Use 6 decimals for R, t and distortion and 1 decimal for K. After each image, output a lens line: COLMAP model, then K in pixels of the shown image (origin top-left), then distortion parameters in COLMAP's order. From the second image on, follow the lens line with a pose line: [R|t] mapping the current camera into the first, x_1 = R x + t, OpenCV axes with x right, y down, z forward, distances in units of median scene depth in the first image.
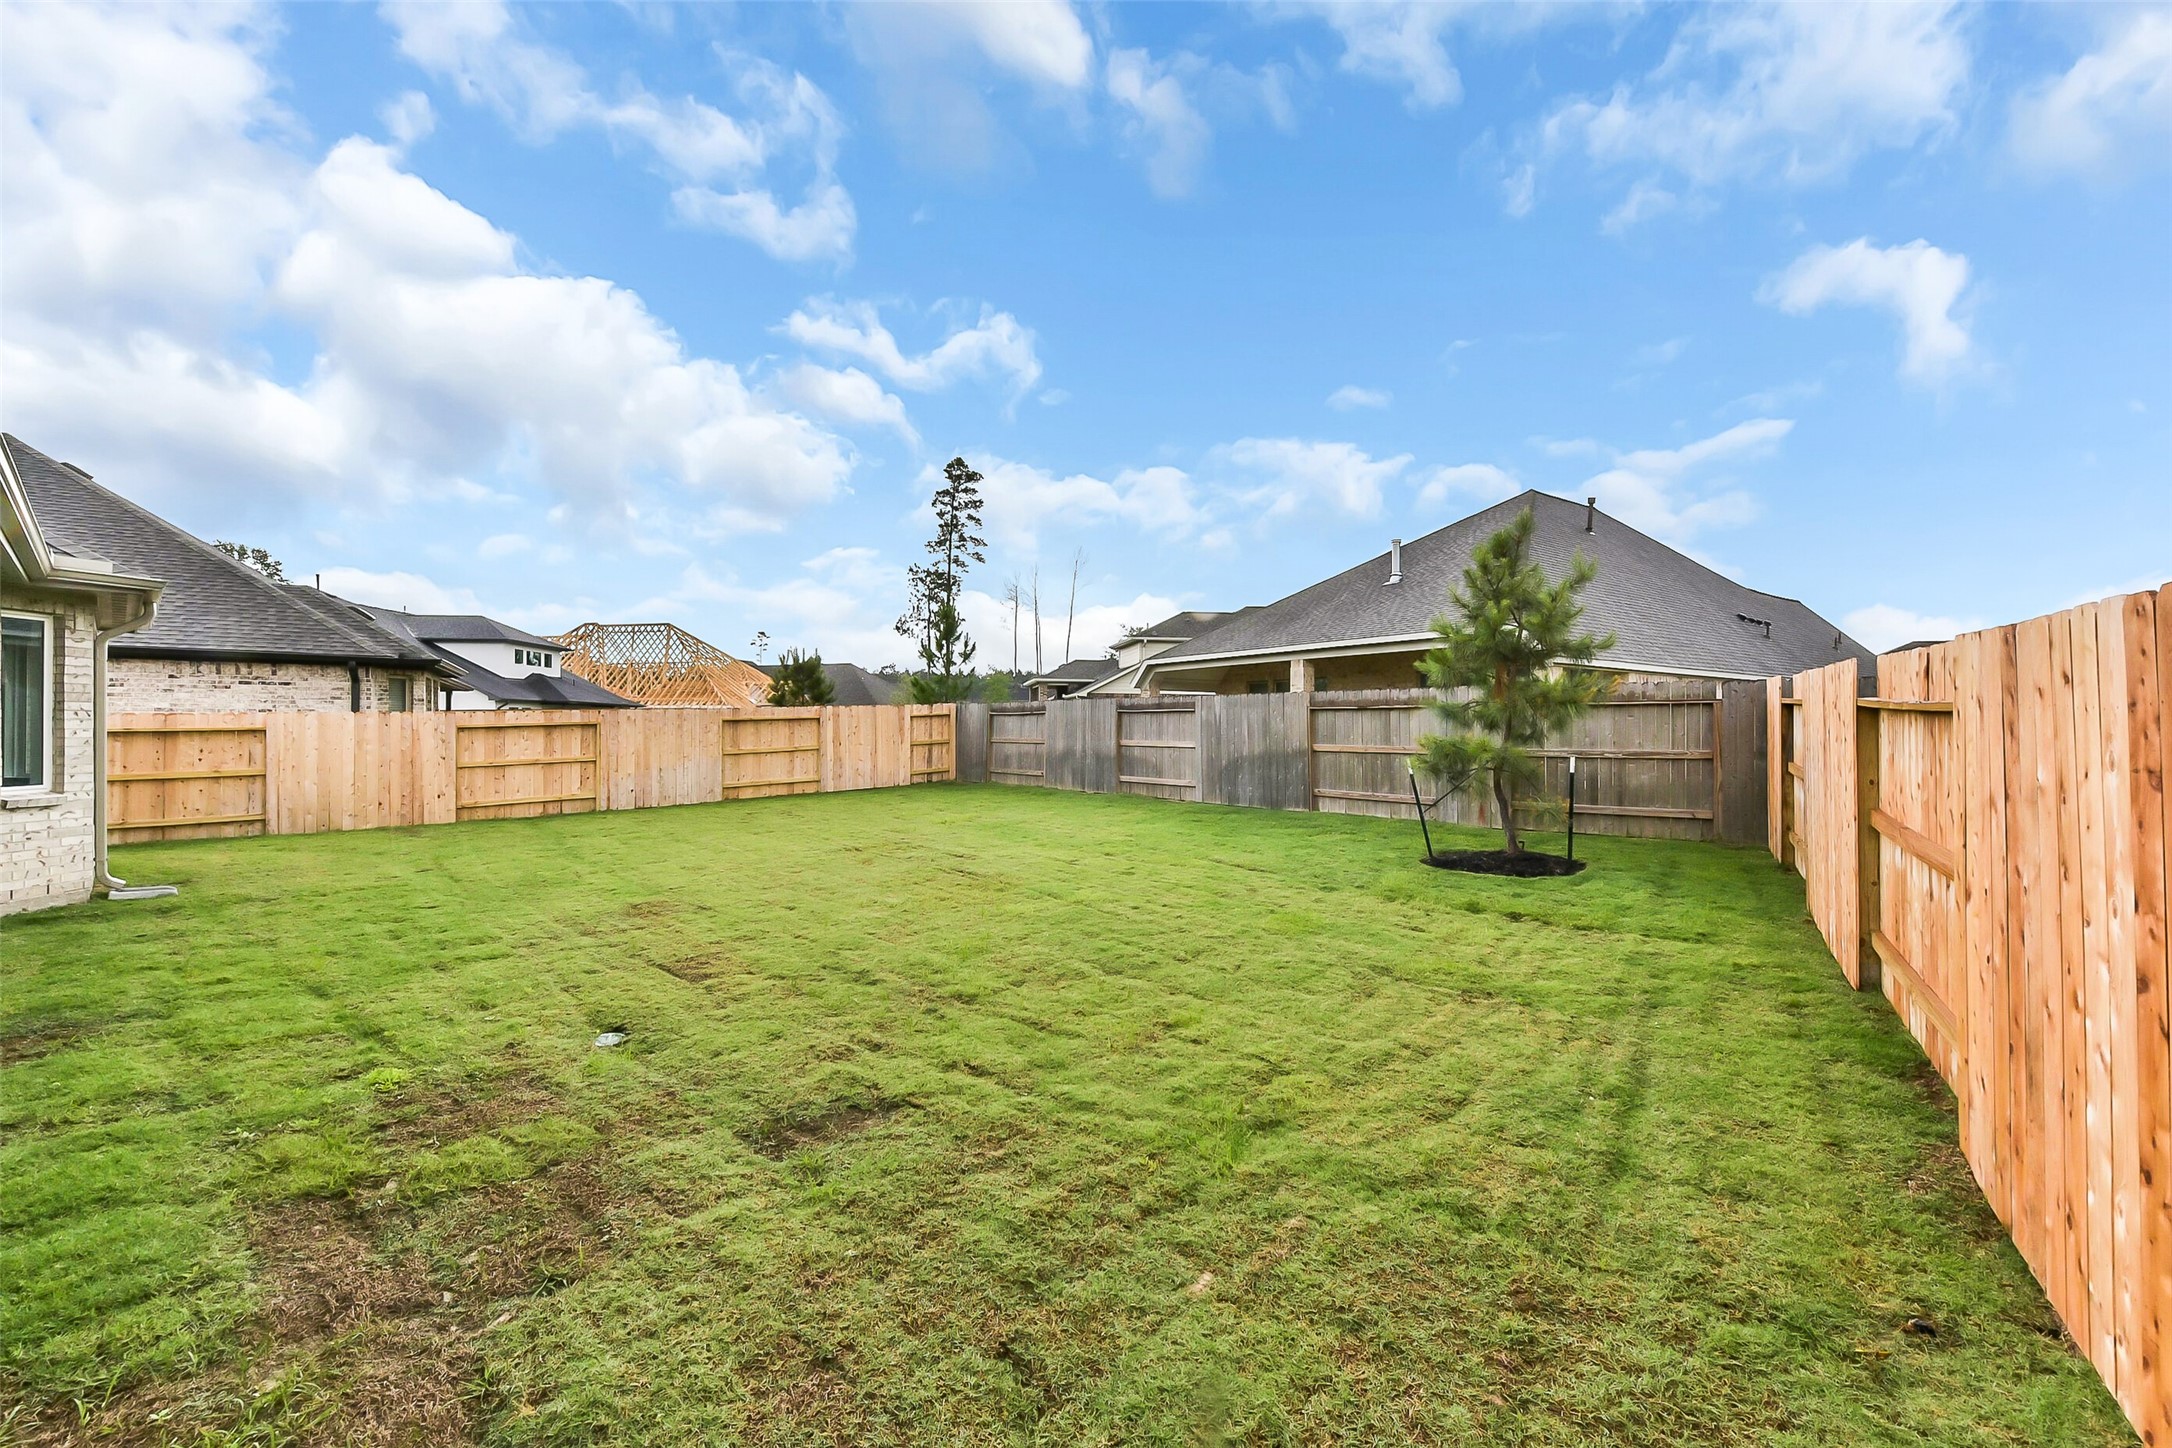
lens RADIAL K [[847.3, 0, 1087.0], [0, 847.3, 729.1], [0, 0, 1]] dist [0.001311, 0.000200]
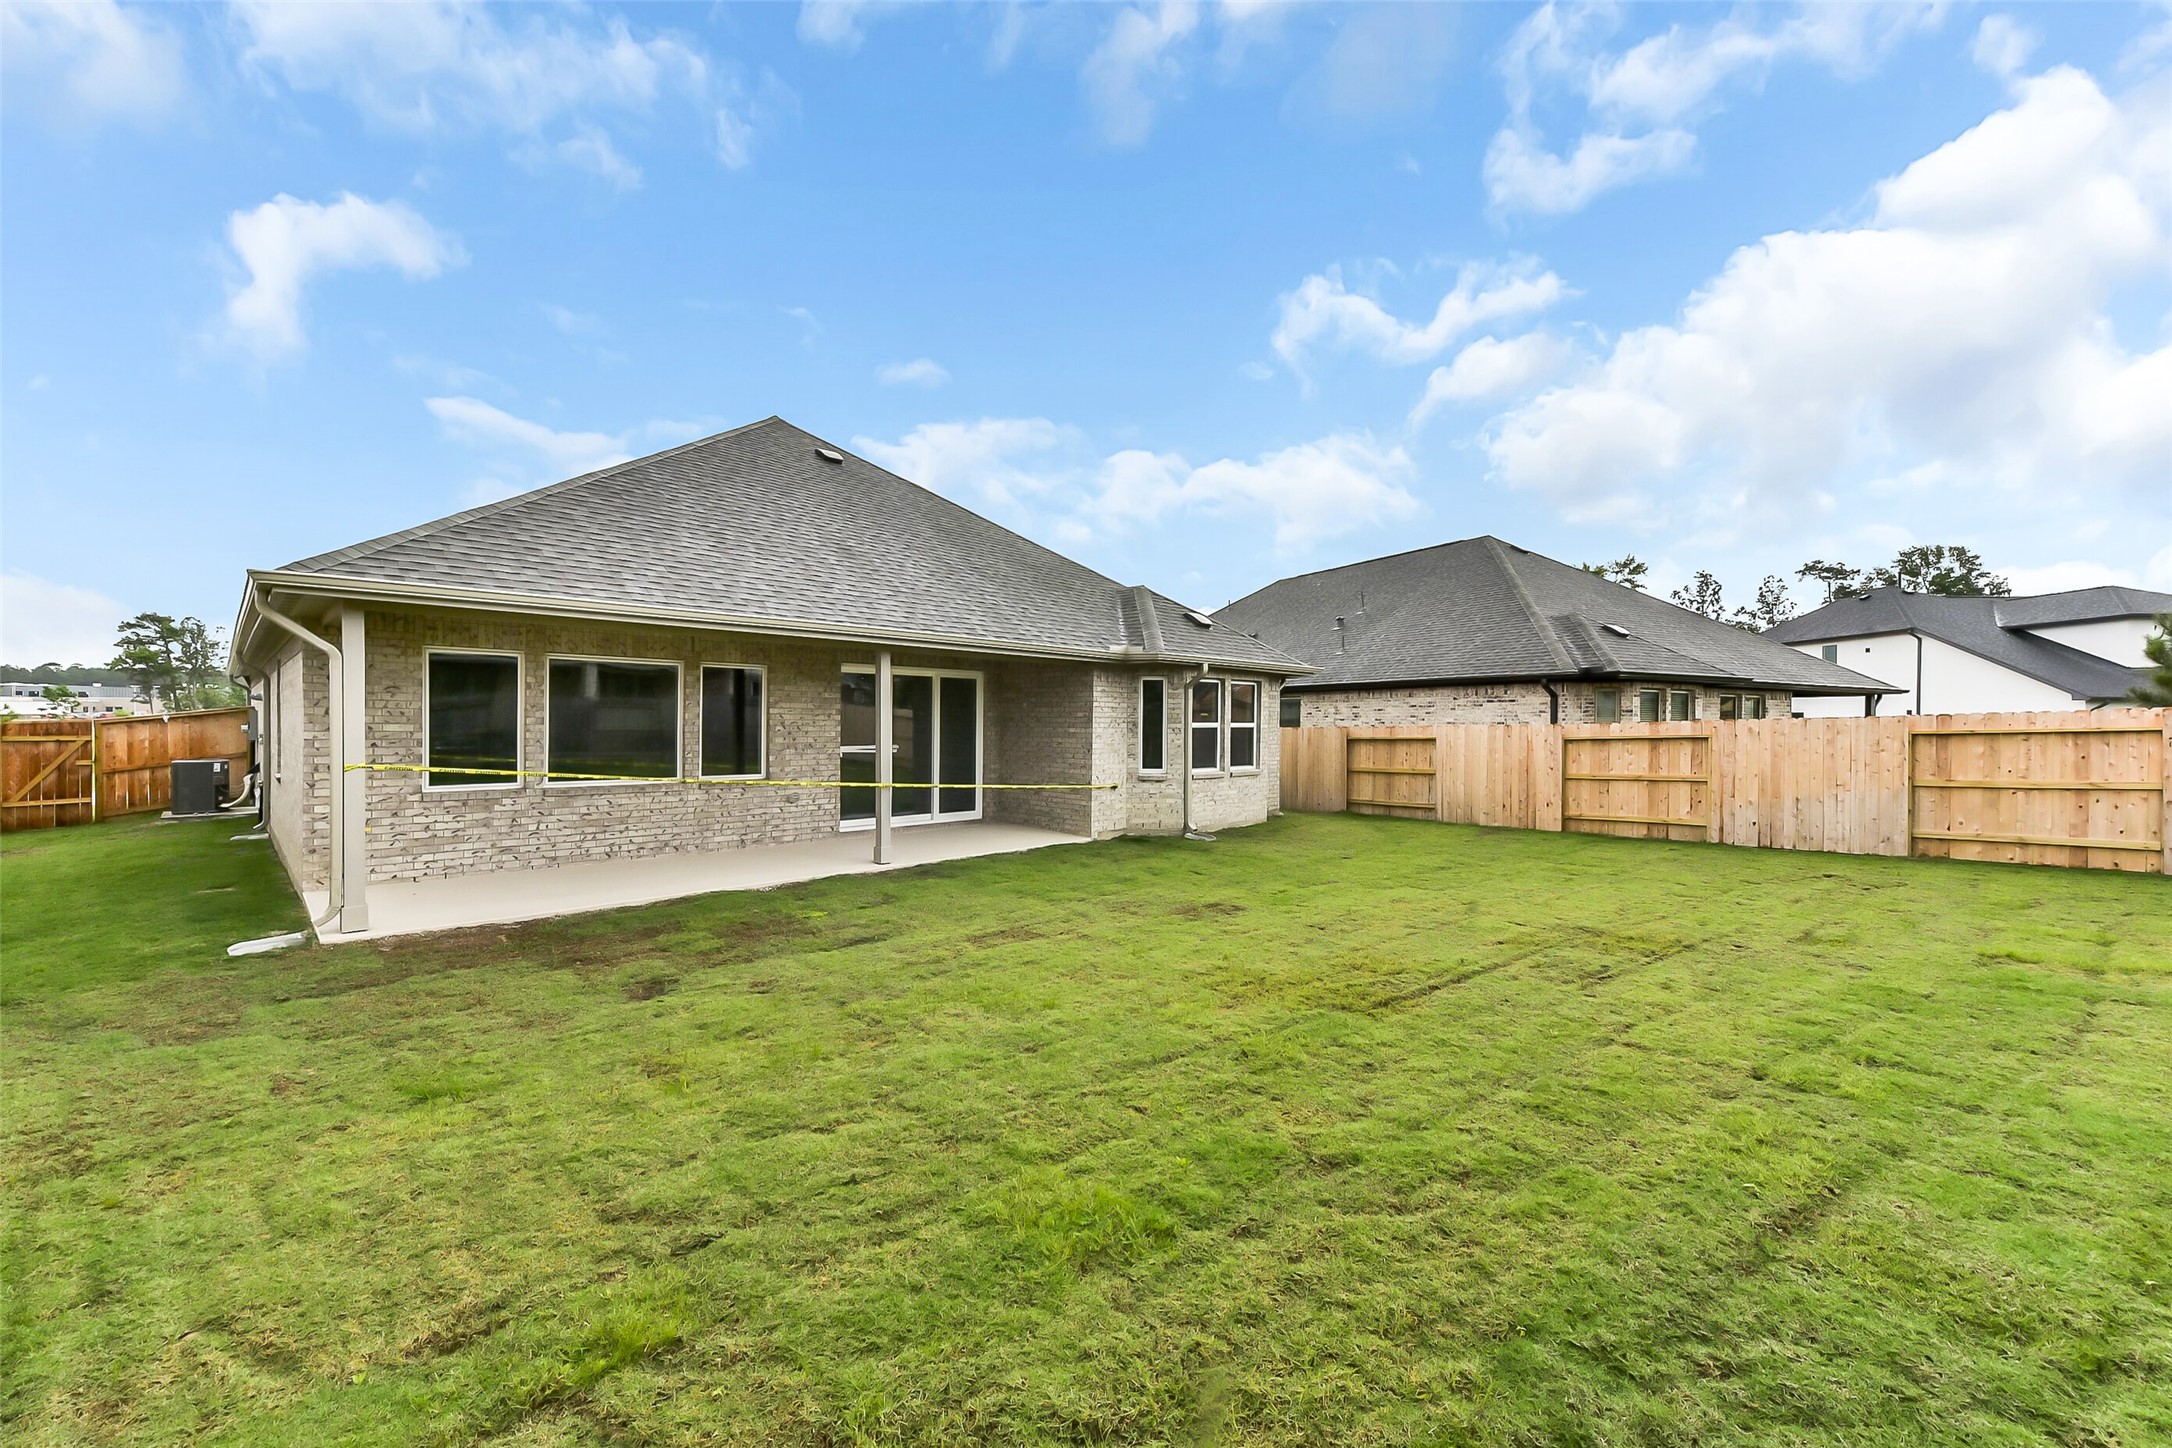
lens RADIAL K [[847.3, 0, 1087.0], [0, 847.3, 729.1], [0, 0, 1]] dist [0.001311, 0.000200]
pose [[-0.099478, 0.002099, -0.995038, 0.311887], [-0.005305, 0.999982, 0.002640, -0.012754], [0.995026, 0.005542, -0.099465, 0.500006]]
